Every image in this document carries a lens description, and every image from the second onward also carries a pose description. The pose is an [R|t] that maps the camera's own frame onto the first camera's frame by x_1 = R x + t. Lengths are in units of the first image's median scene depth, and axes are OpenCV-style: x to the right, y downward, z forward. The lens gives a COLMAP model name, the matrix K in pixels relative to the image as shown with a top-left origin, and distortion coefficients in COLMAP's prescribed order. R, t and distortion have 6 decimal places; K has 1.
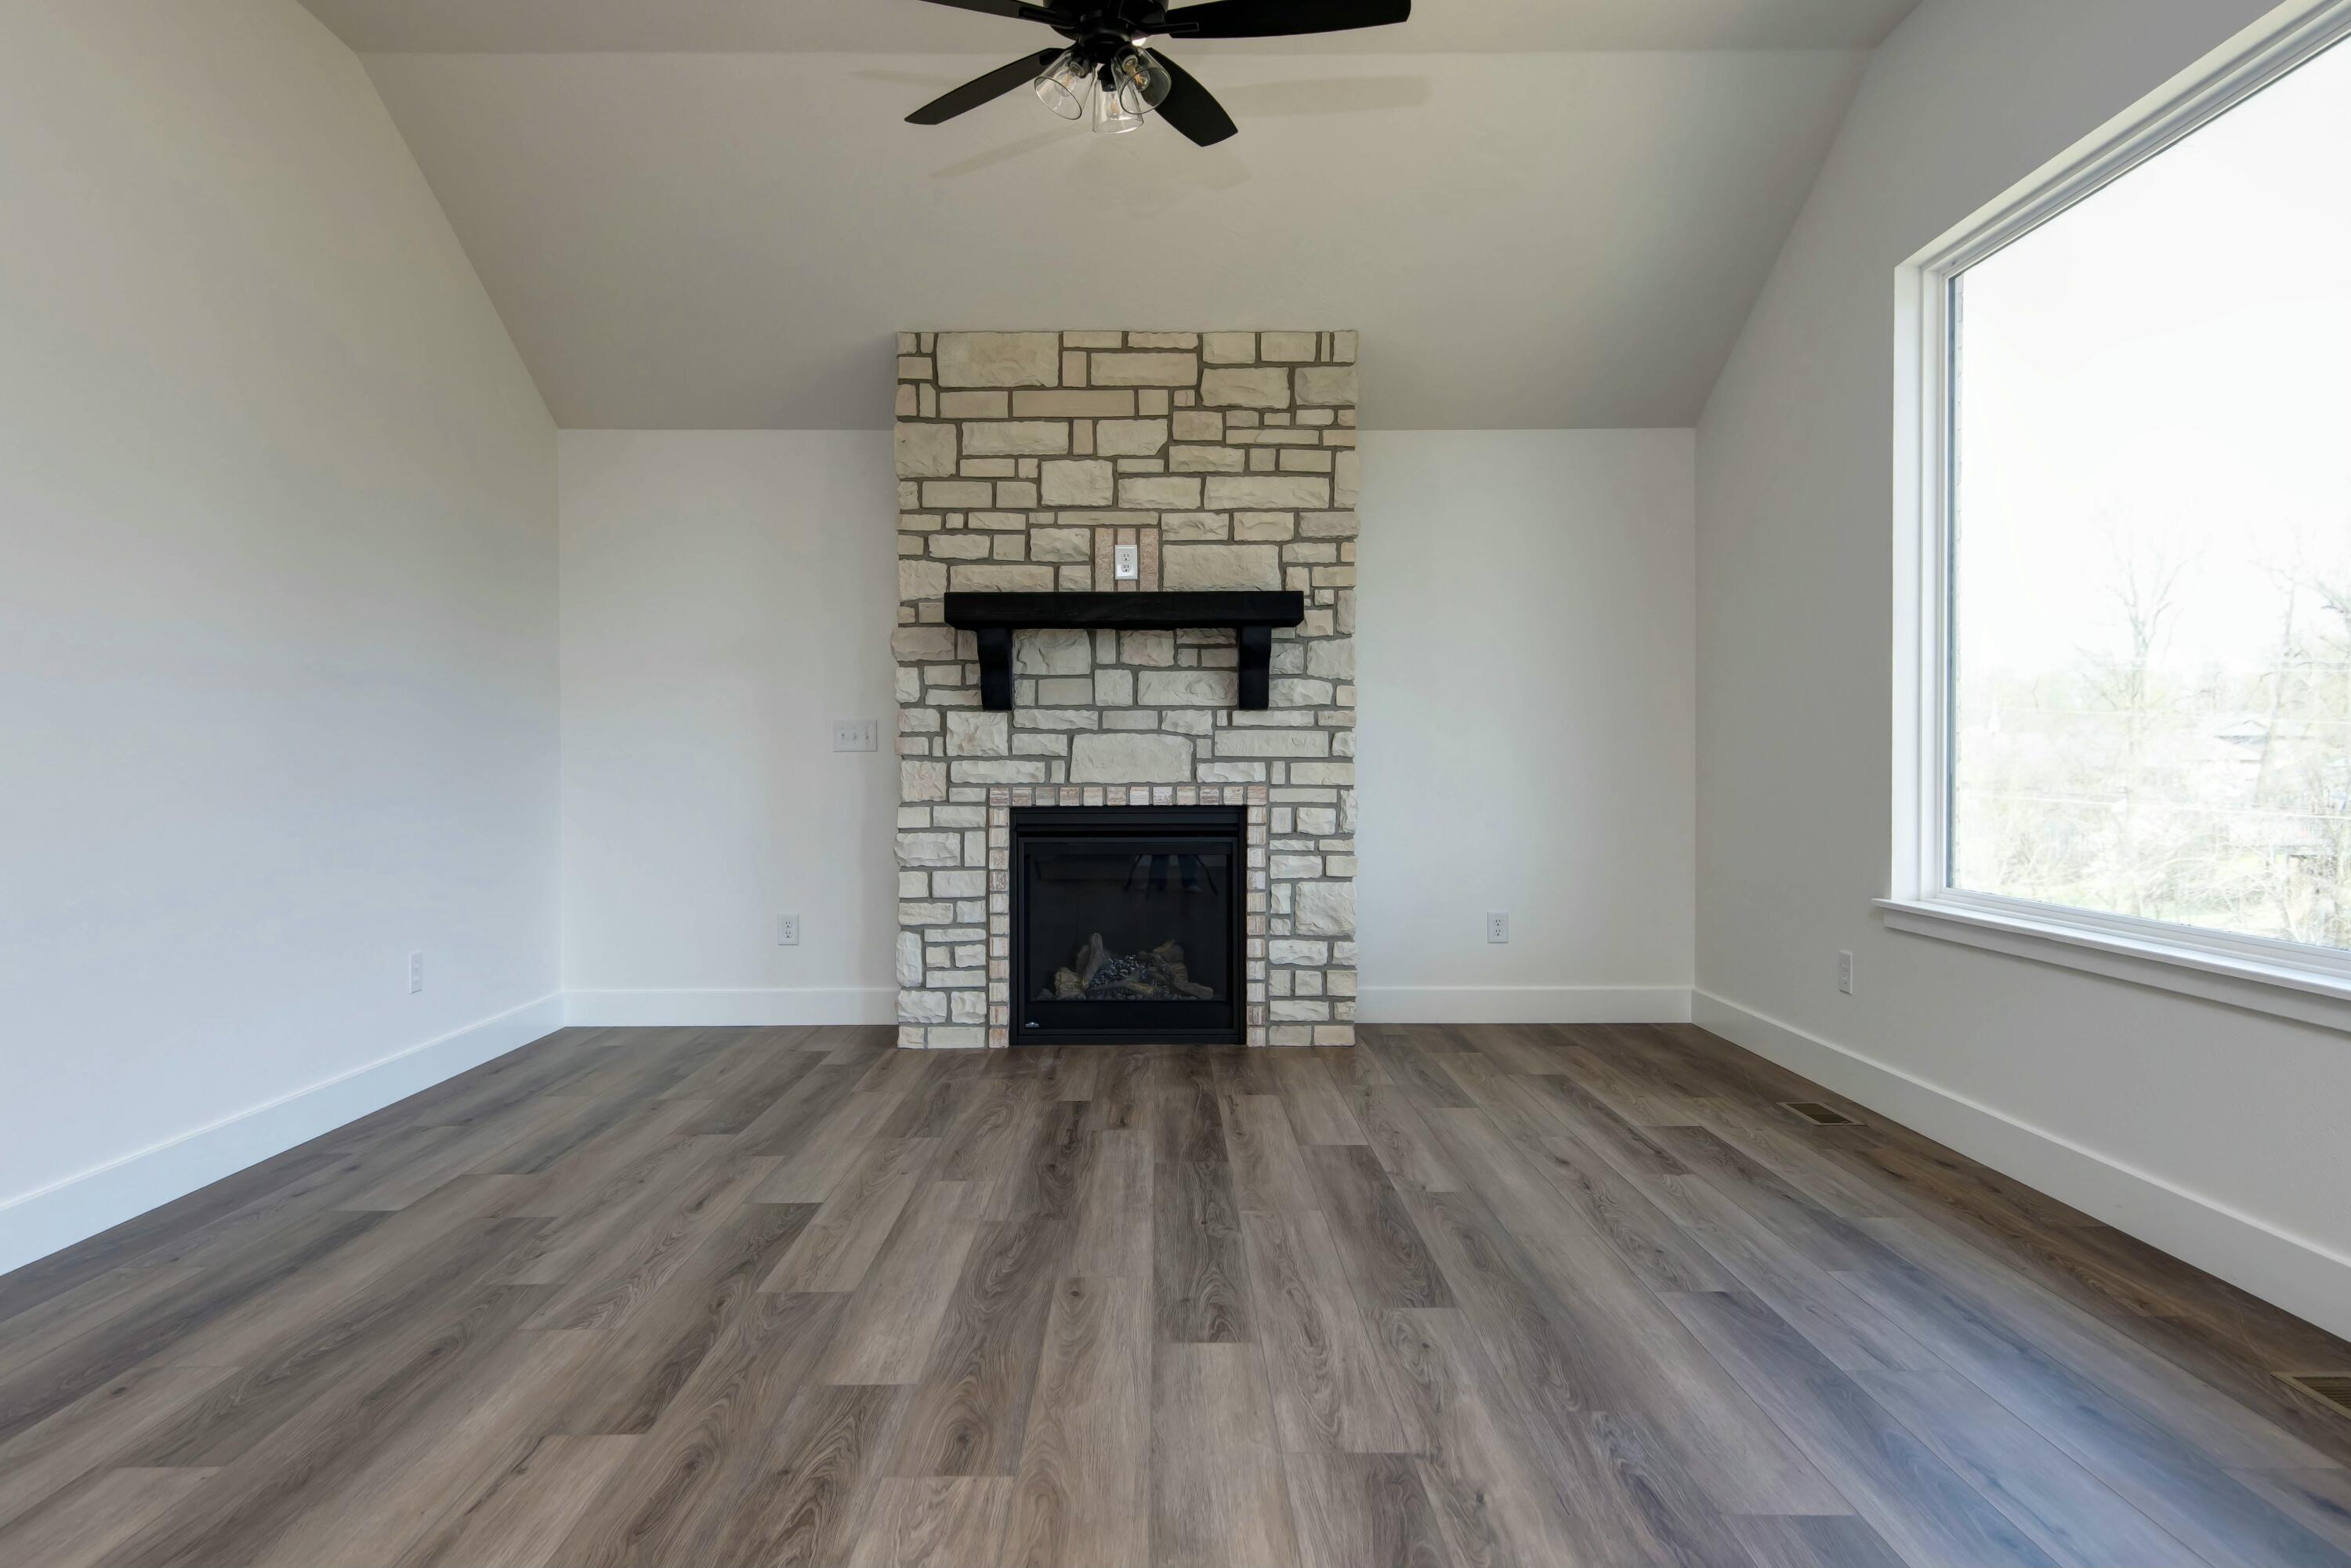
lens RADIAL K [[1493.7, 0, 1174.4], [0, 1493.7, 775.2], [0, 0, 1]] dist [0.026425, 0.000230]
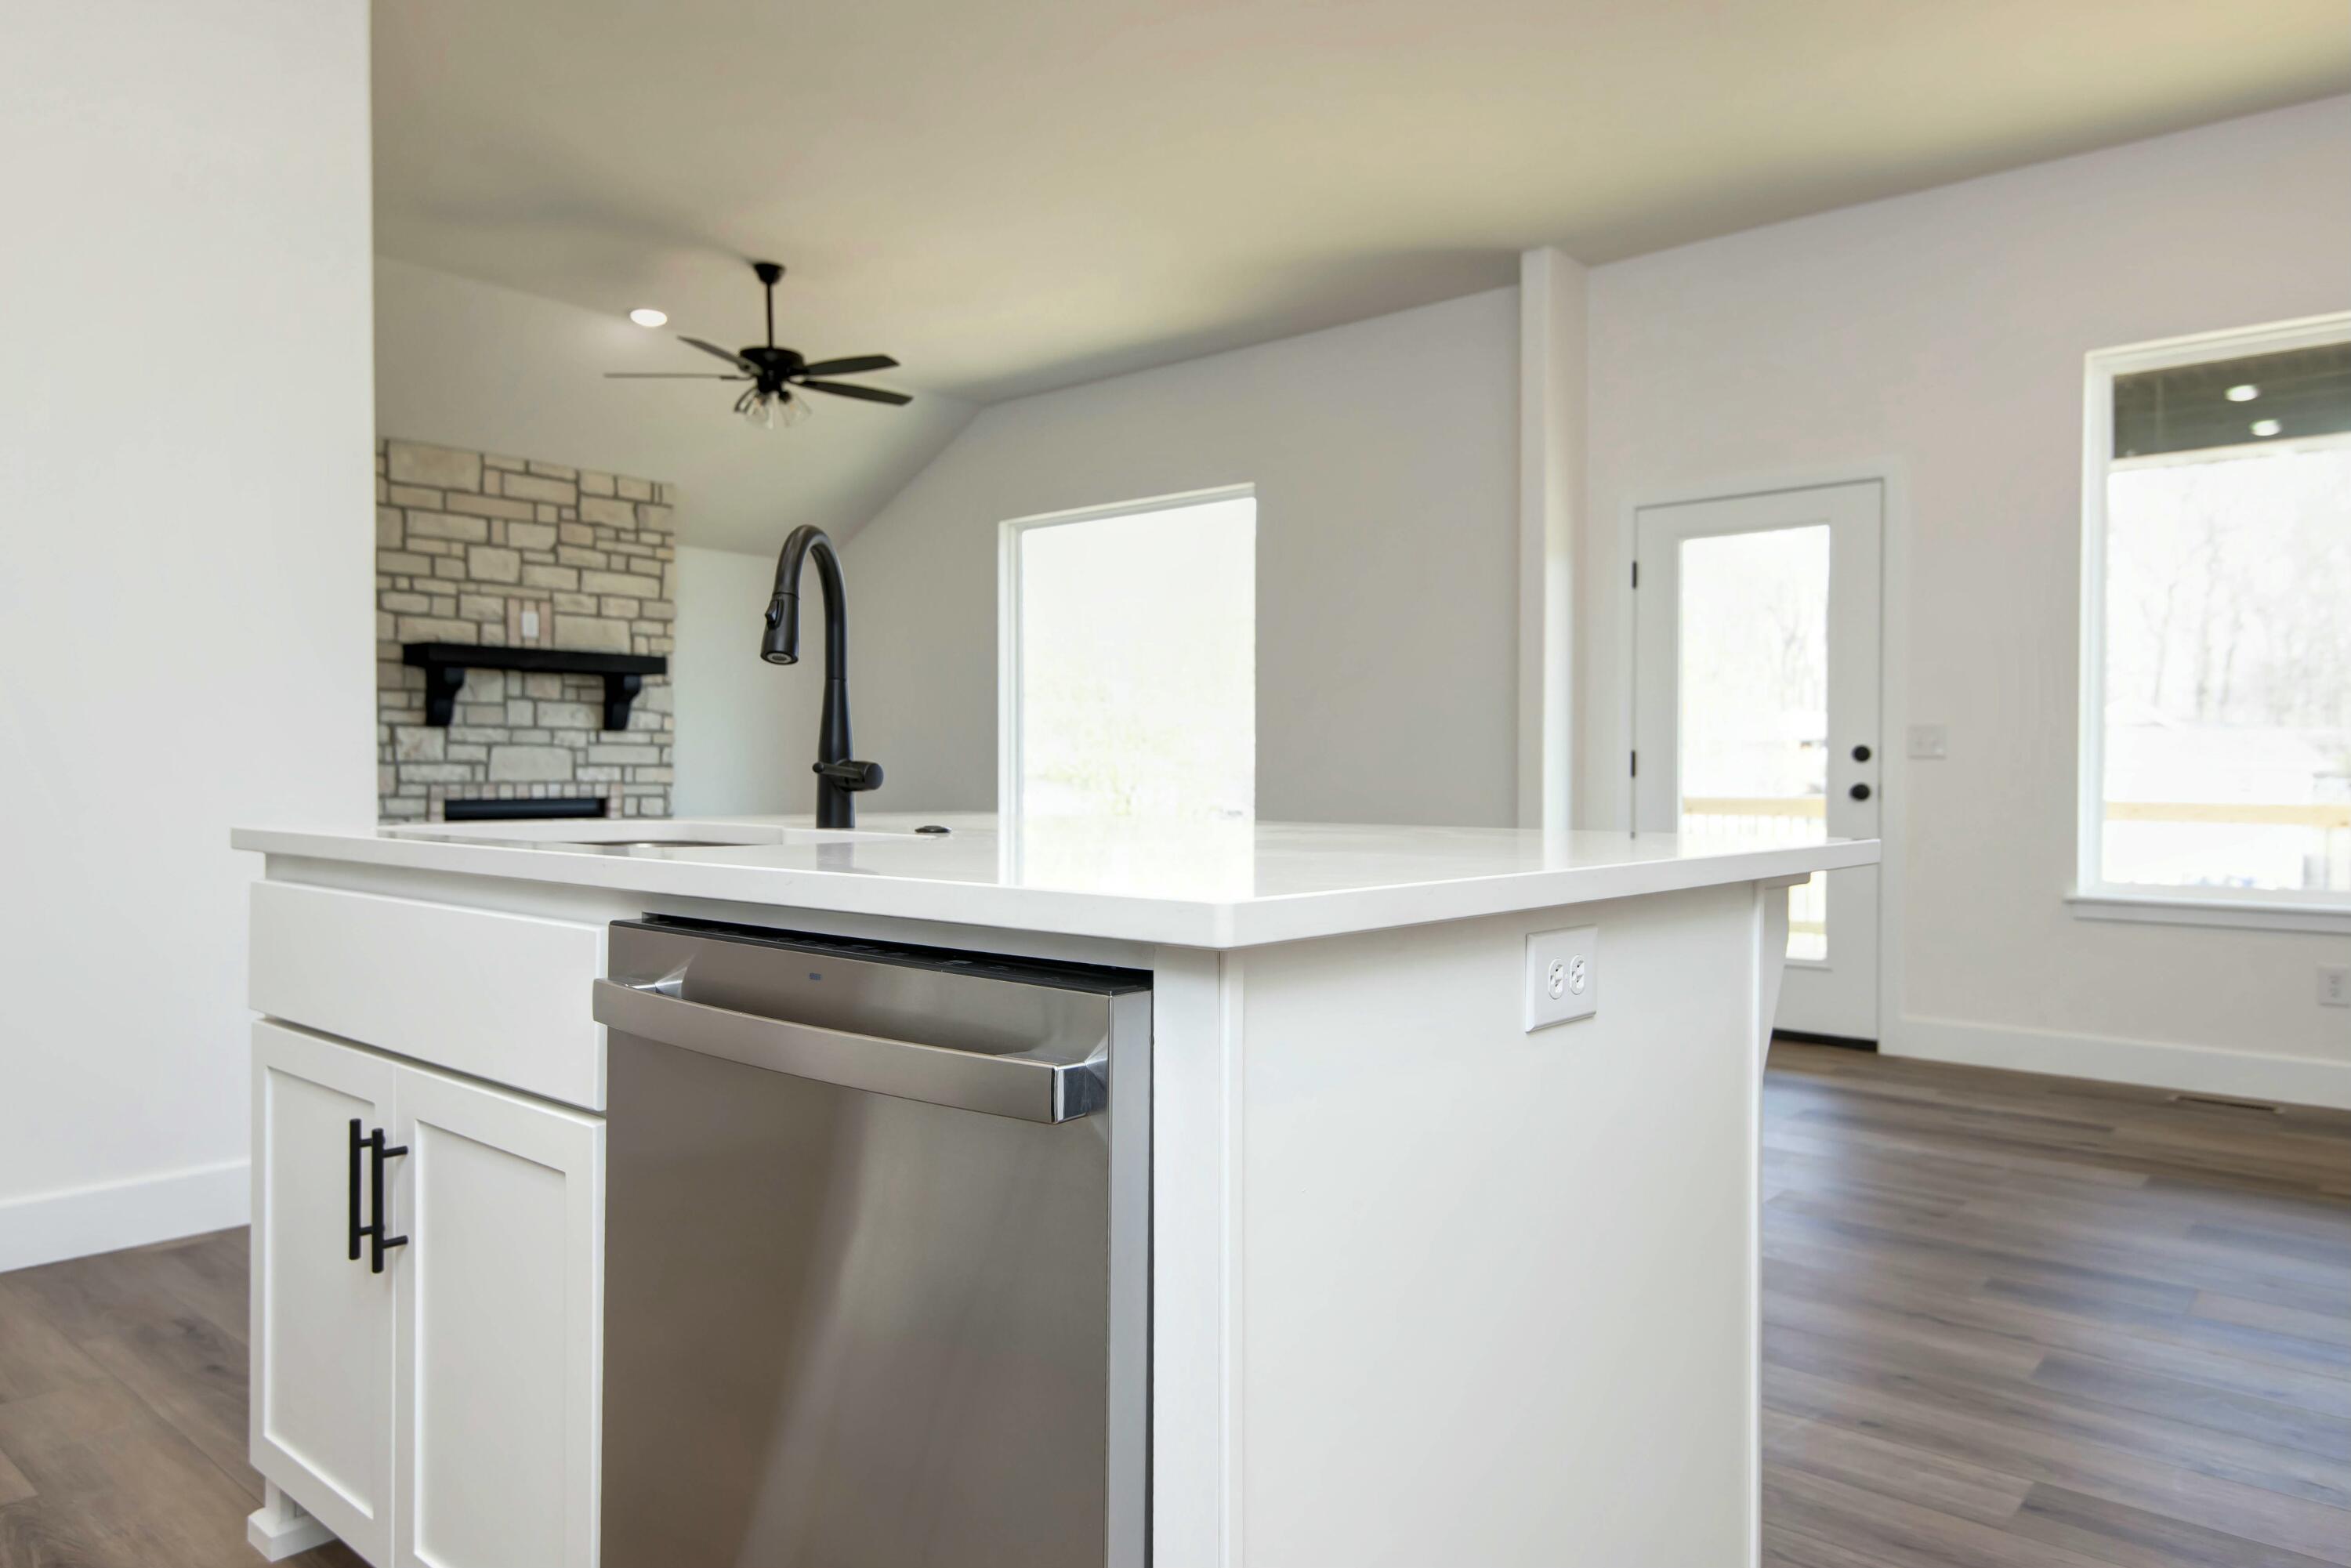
lens RADIAL K [[1493.7, 0, 1175.2], [0, 1493.7, 776.8], [0, 0, 1]] dist [0.026425, 0.000230]
pose [[0.650449, 0.002027, 0.759548, -0.709677], [0.004562, 0.999968, -0.006575, 0.012962], [-0.759537, 0.007742, 0.650419, -0.380388]]
